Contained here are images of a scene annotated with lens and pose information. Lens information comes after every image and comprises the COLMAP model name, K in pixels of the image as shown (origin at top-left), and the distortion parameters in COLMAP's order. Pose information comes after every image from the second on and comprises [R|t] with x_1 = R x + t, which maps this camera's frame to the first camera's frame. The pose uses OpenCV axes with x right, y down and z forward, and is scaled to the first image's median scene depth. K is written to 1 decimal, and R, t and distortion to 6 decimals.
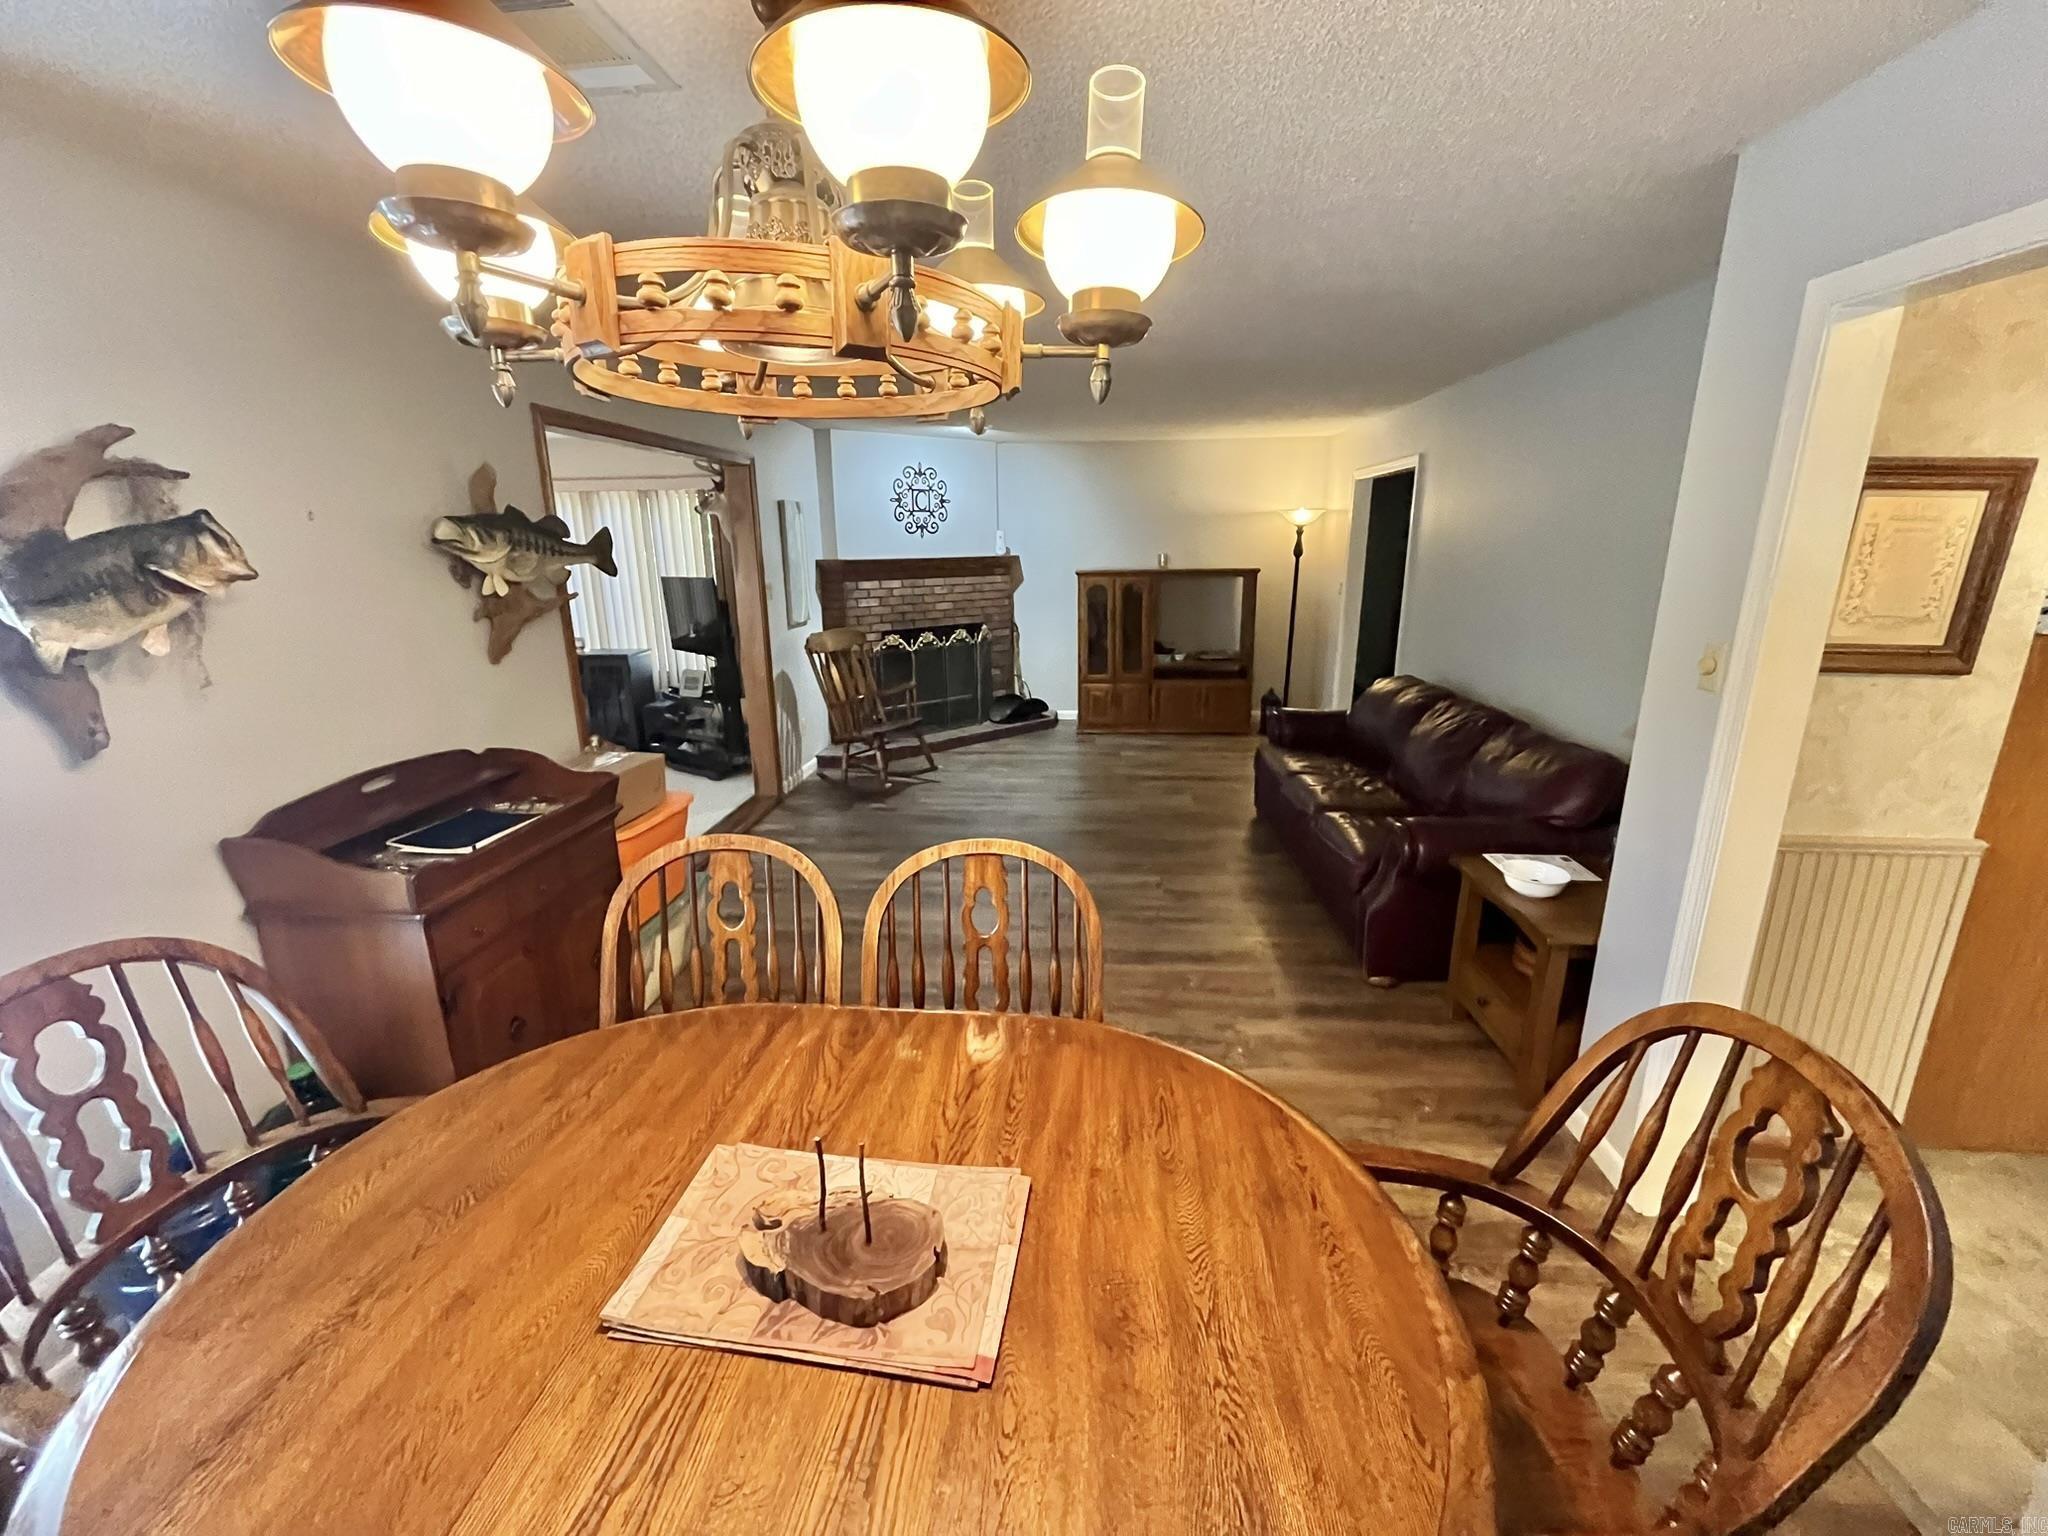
lens RADIAL K [[840.2, 0, 1033.2], [0, 840.2, 762.3], [0, 0, 1]] dist [-0.002385, -0.000102]
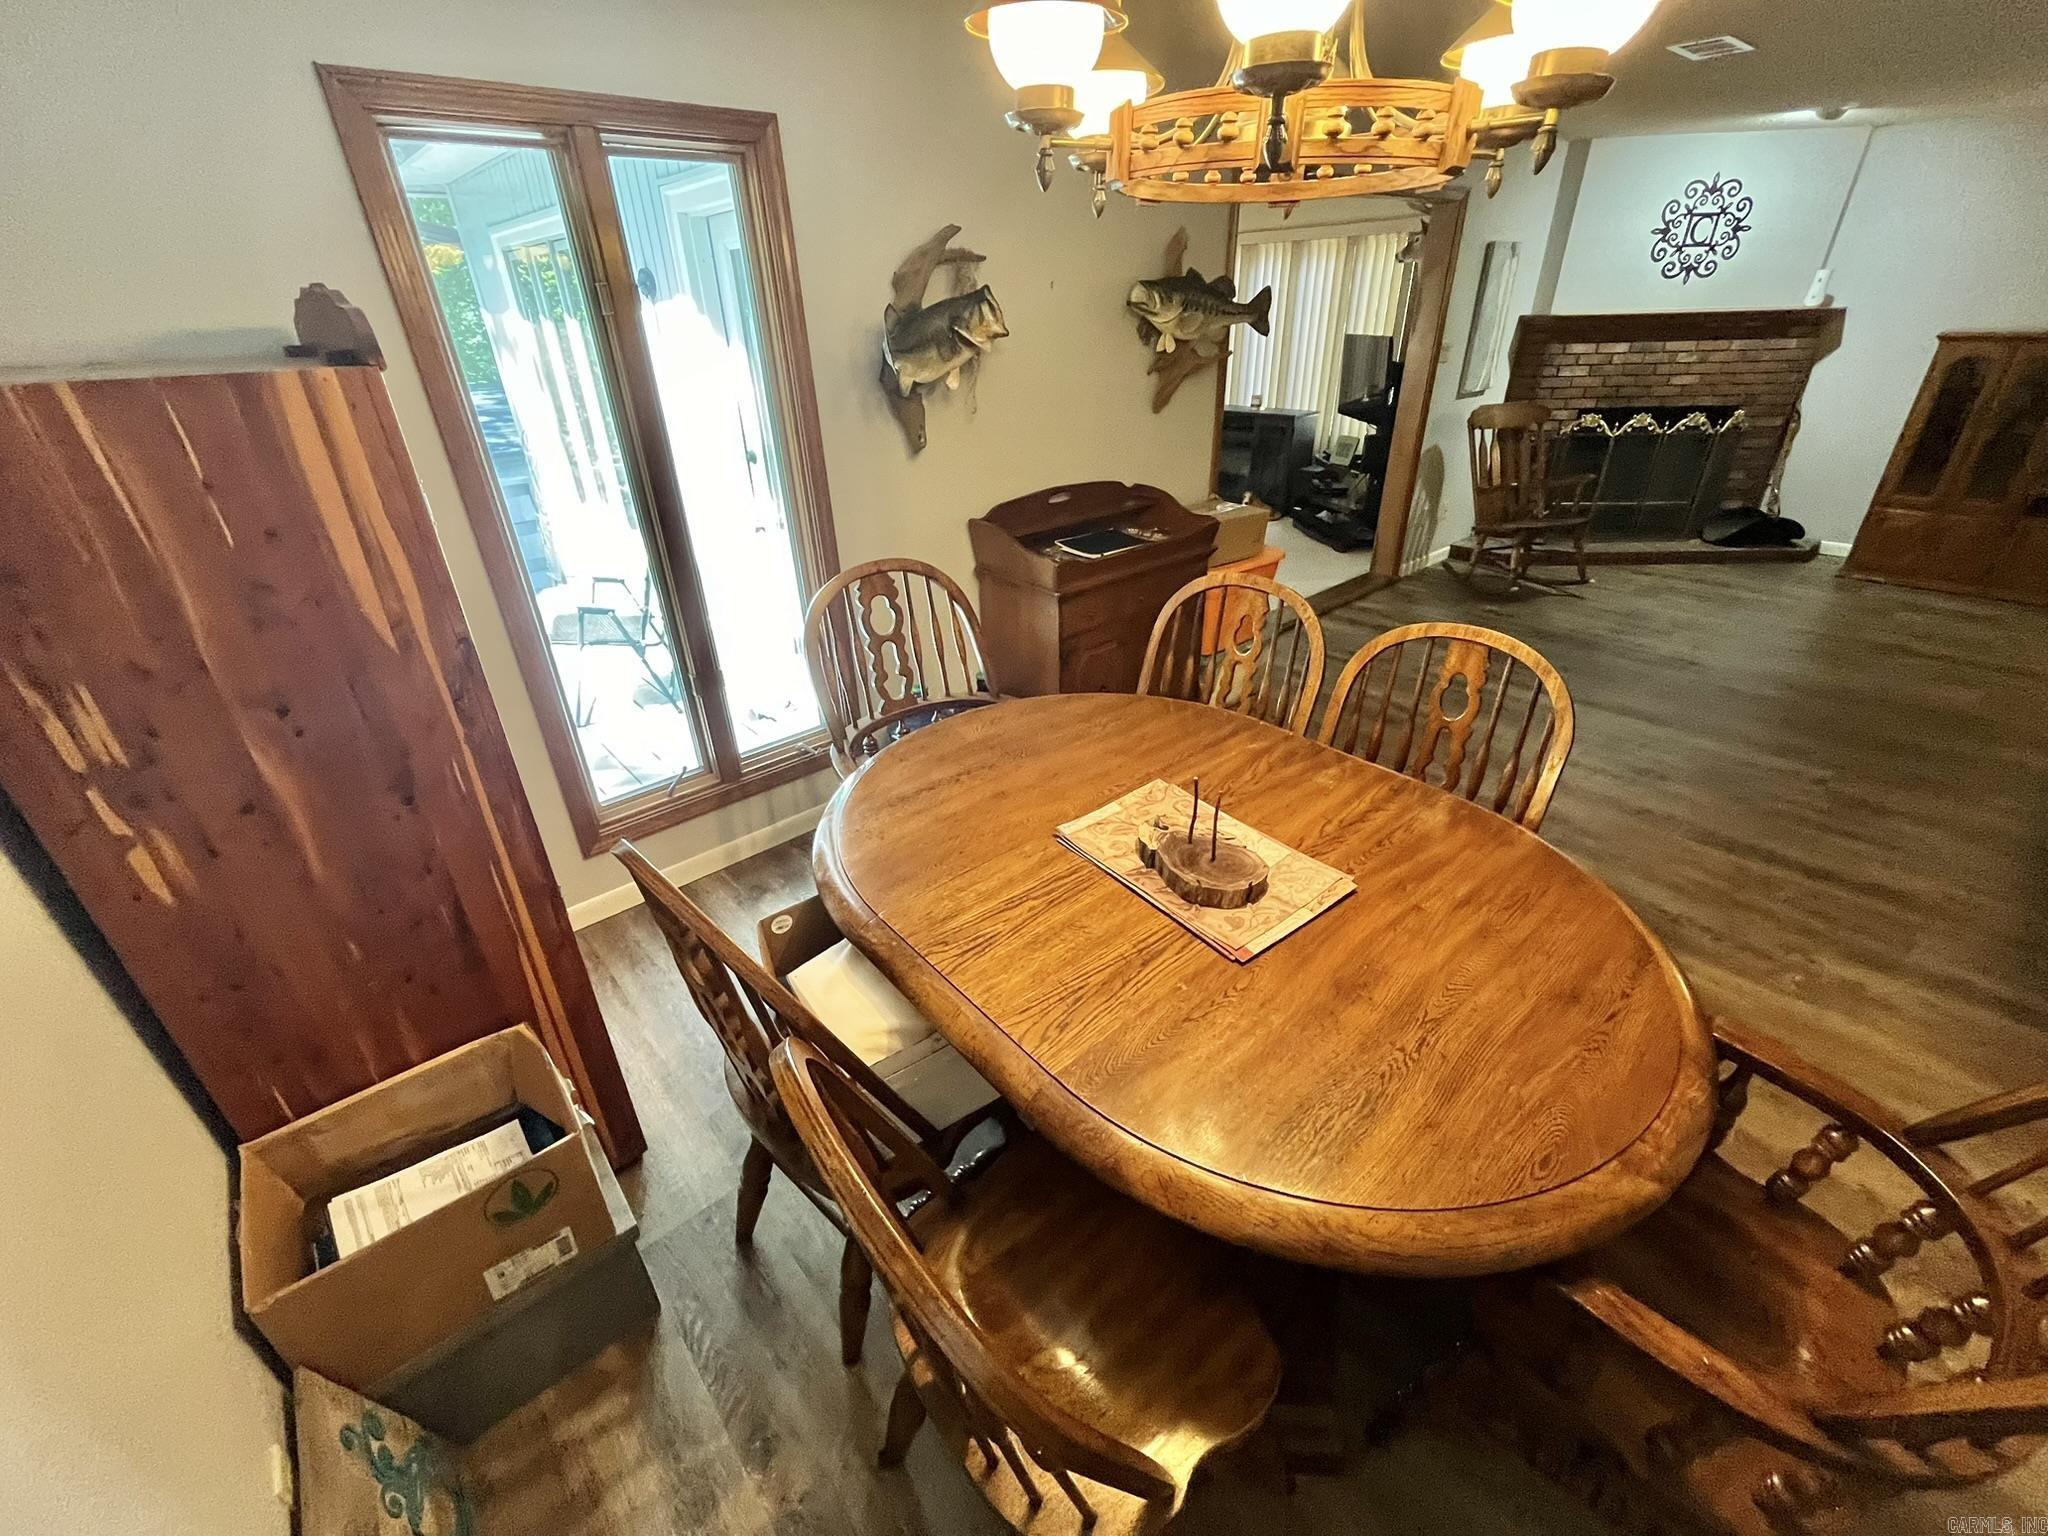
lens RADIAL K [[840.2, 0, 1033.2], [0, 840.2, 762.3], [0, 0, 1]] dist [-0.002385, -0.000102]
pose [[0.722597, 0.324039, -0.610616, 0.176493], [-0.158791, 0.937513, 0.309604, 0.011932], [0.672785, -0.126759, 0.728898, -0.094996]]
